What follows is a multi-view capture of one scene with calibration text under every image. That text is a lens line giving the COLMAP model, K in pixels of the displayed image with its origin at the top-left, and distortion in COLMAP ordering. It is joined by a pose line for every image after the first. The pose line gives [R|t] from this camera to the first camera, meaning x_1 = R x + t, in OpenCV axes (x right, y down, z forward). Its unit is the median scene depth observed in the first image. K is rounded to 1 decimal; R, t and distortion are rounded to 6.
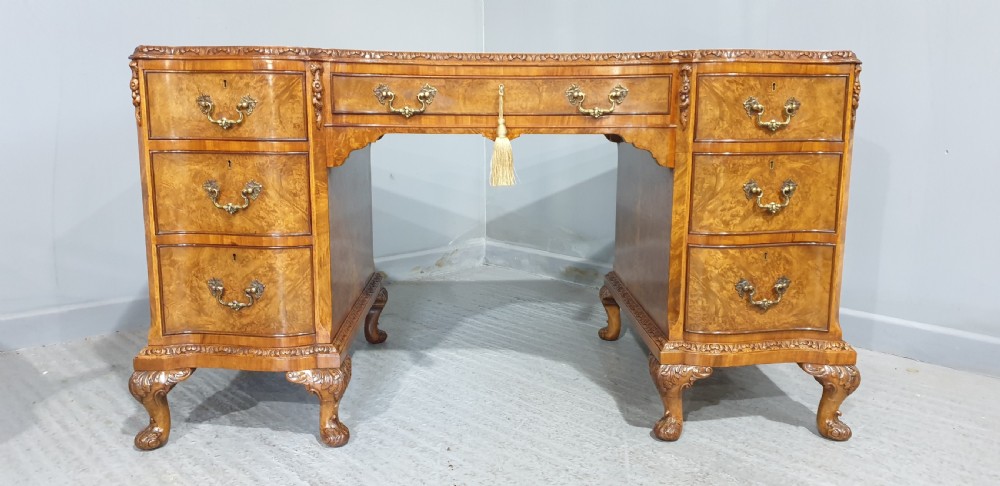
lens RADIAL K [[708.0, 0, 500.0], [0, 708.0, 243.0], [0, 0, 1]] dist [0.097654, -0.156692]
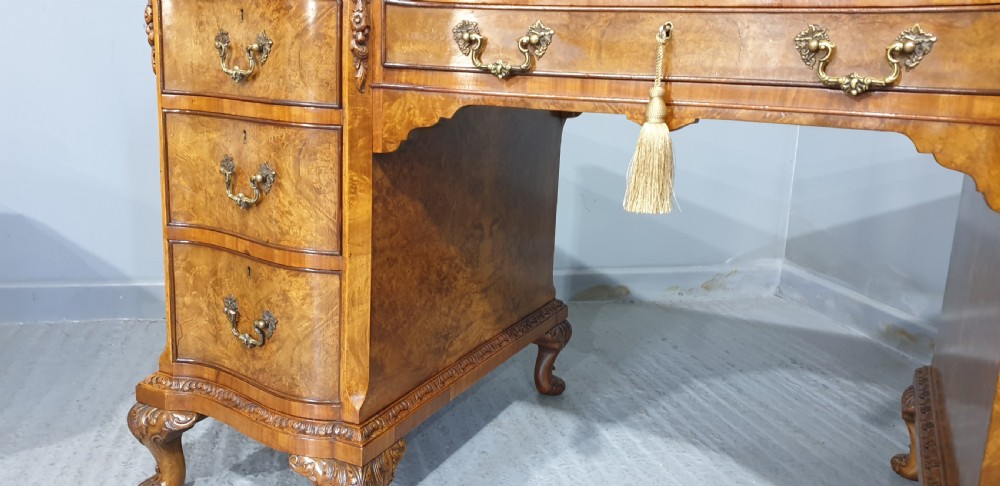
lens RADIAL K [[739.9, 0, 535.8], [0, 739.9, 240.8], [0, 0, 1]] dist [0.119101, -0.184986]
pose [[0.898586, 0.133564, -0.417976, 0.170818], [-0.124869, 0.991001, 0.048226, -0.078062], [0.420656, 0.008857, 0.907177, 0.460124]]
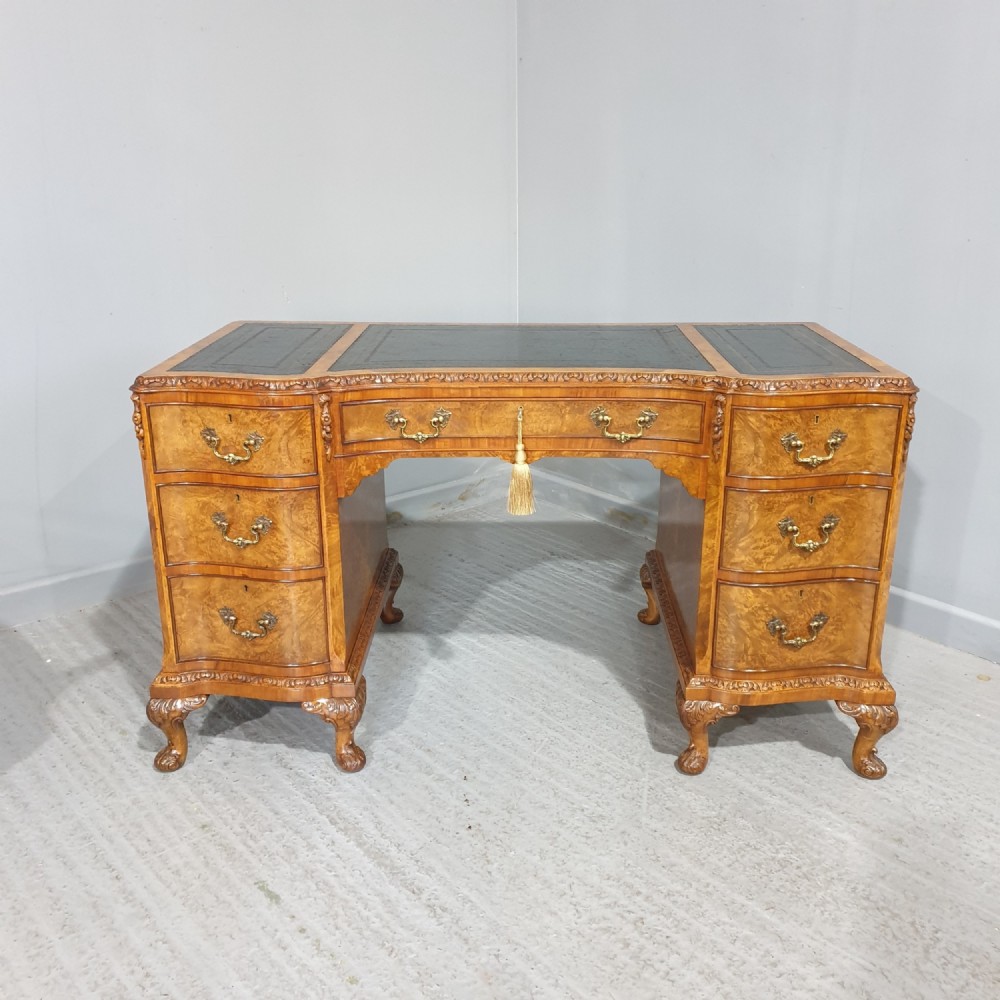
lens RADIAL K [[922.6, 0, 497.5], [0, 922.6, 516.0], [0, 0, 1]] dist [0.149062, -0.252360]
pose [[0.998371, 0.011100, -0.055959, 0.041368], [-0.002325, 0.987989, 0.154508, -0.272440], [0.057002, -0.154126, 0.986406, -0.217725]]
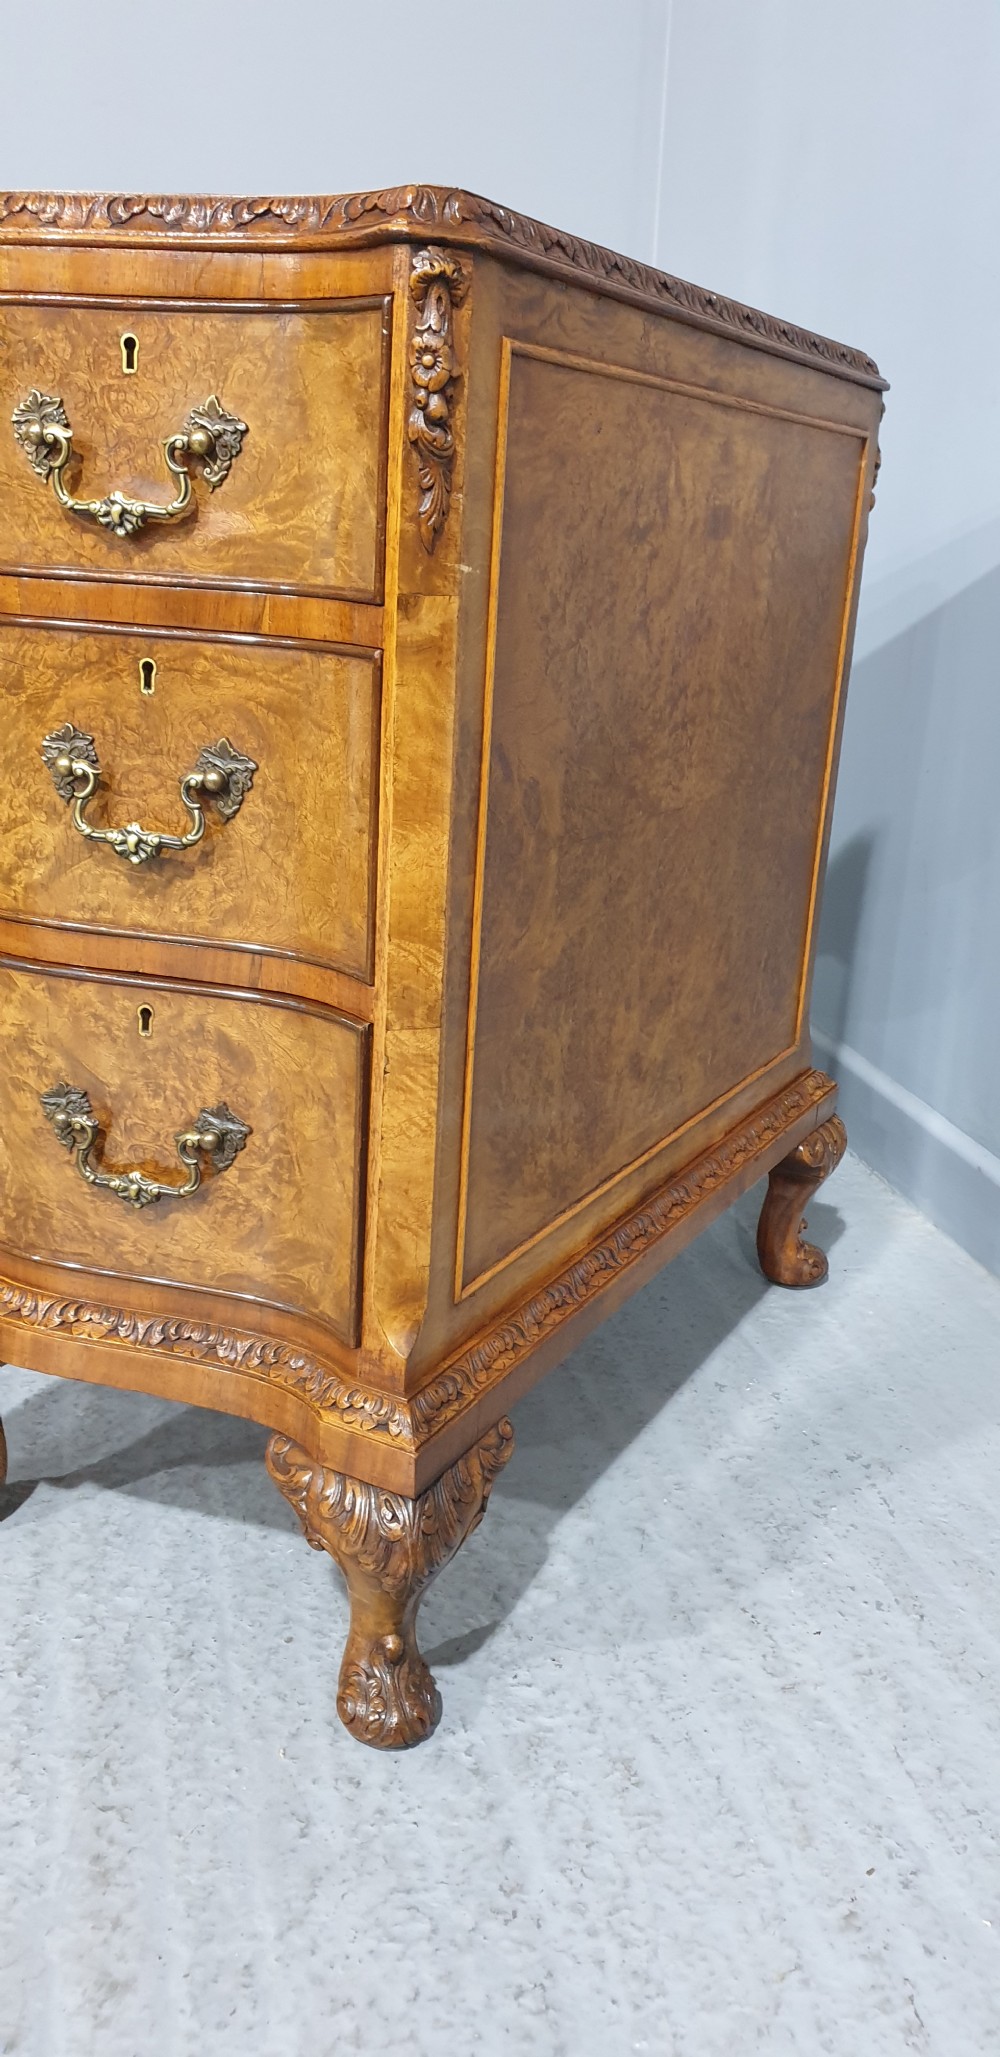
lens RADIAL K [[1488.3, 0, 545.7], [0, 1488.3, 1035.5], [0, 0, 1]] dist [0.086930, -0.161809]
pose [[0.875128, 0.195403, -0.442682, 0.760343], [-0.138067, 0.977642, 0.158597, -0.087571], [0.463775, -0.077673, 0.882541, 0.574181]]
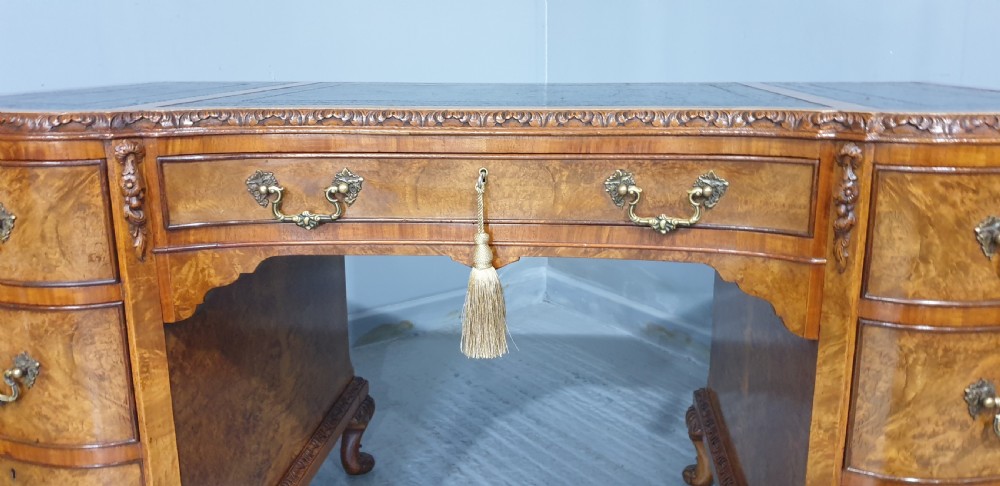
lens RADIAL K [[751.6, 0, 514.8], [0, 751.6, 240.6], [0, 0, 1]] dist [0.025484, 0.000937]
pose [[0.993295, 0.018958, -0.114039, 0.091699], [-0.011956, 0.998019, 0.061770, -0.207451], [0.114984, -0.059992, 0.991554, 0.450852]]
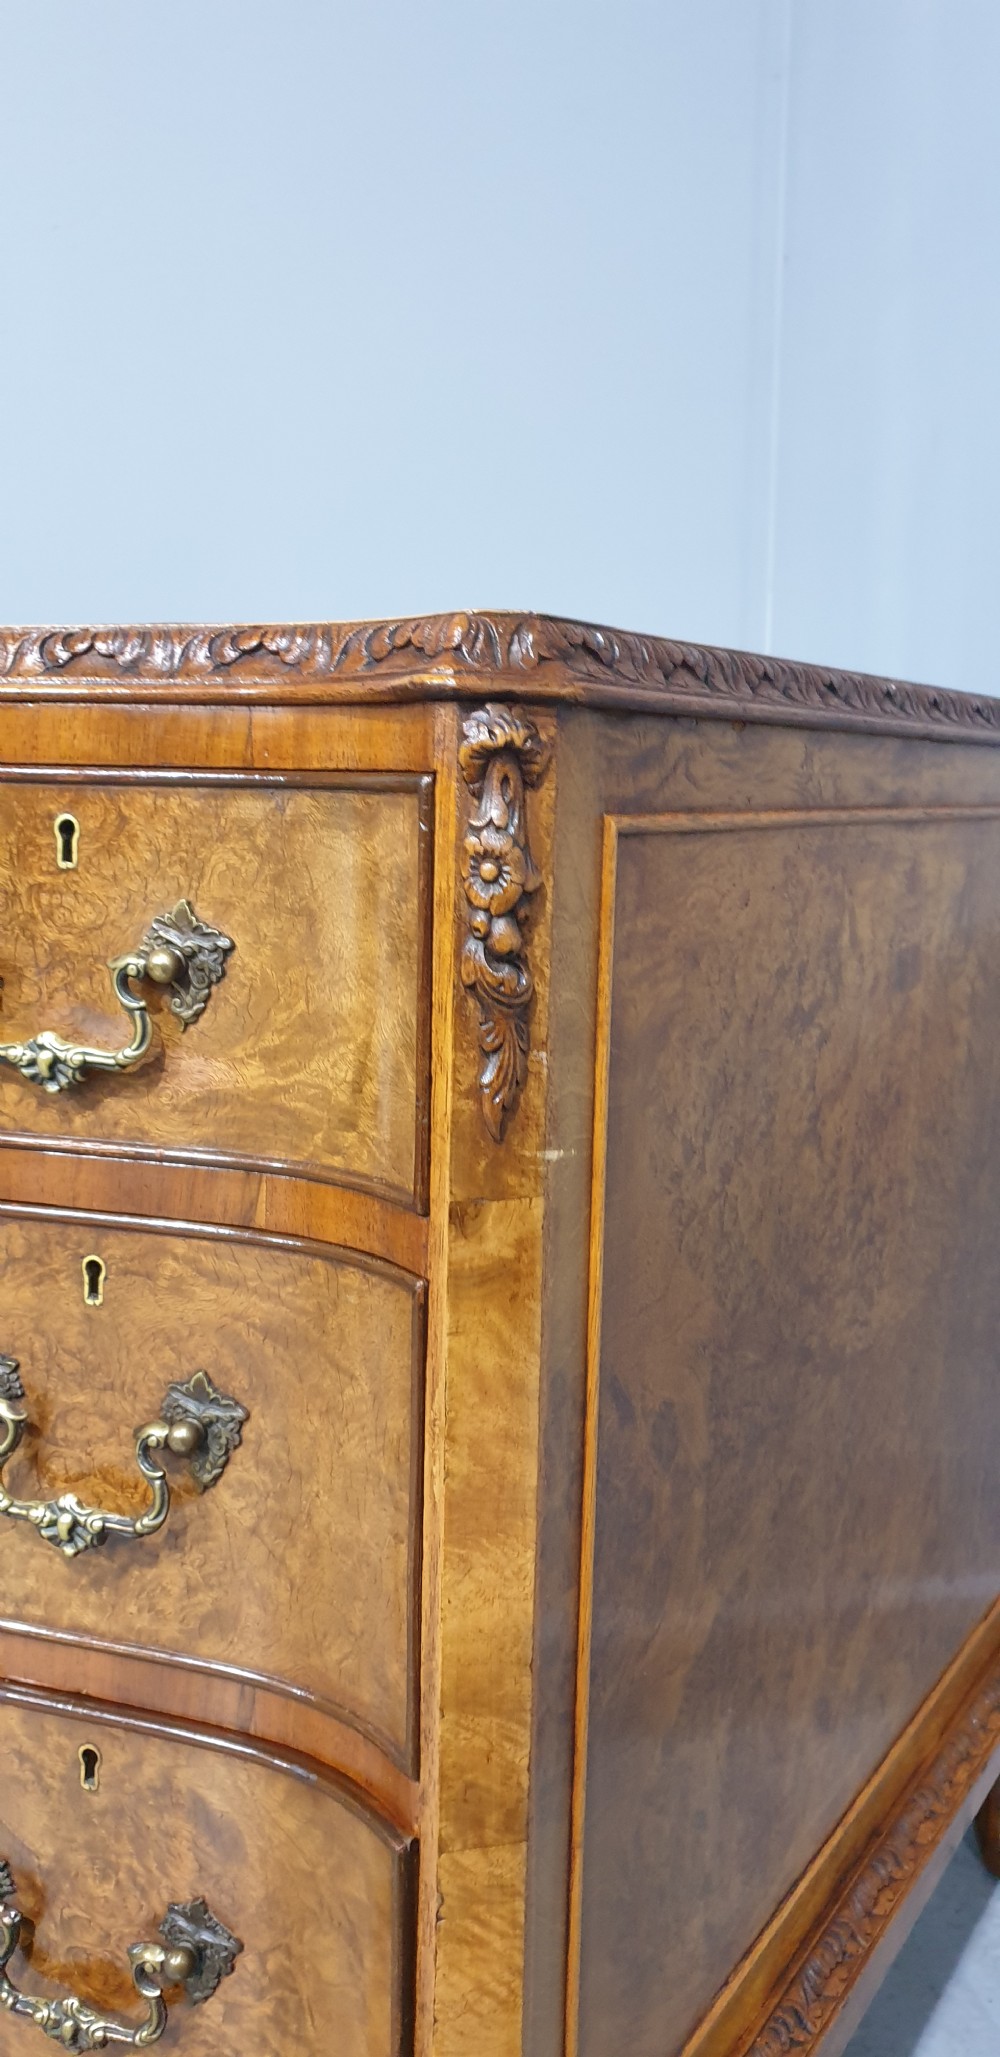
lens RADIAL K [[1521.9, 0, 558.2], [0, 1521.9, 1078.3], [0, 0, 1]] dist [0.119101, -0.184986]
pose [[0.843571, 0.111150, -0.525390, 0.660466], [-0.111622, 0.993270, 0.030912, -0.180802], [0.525289, 0.032569, 0.850300, 0.730124]]
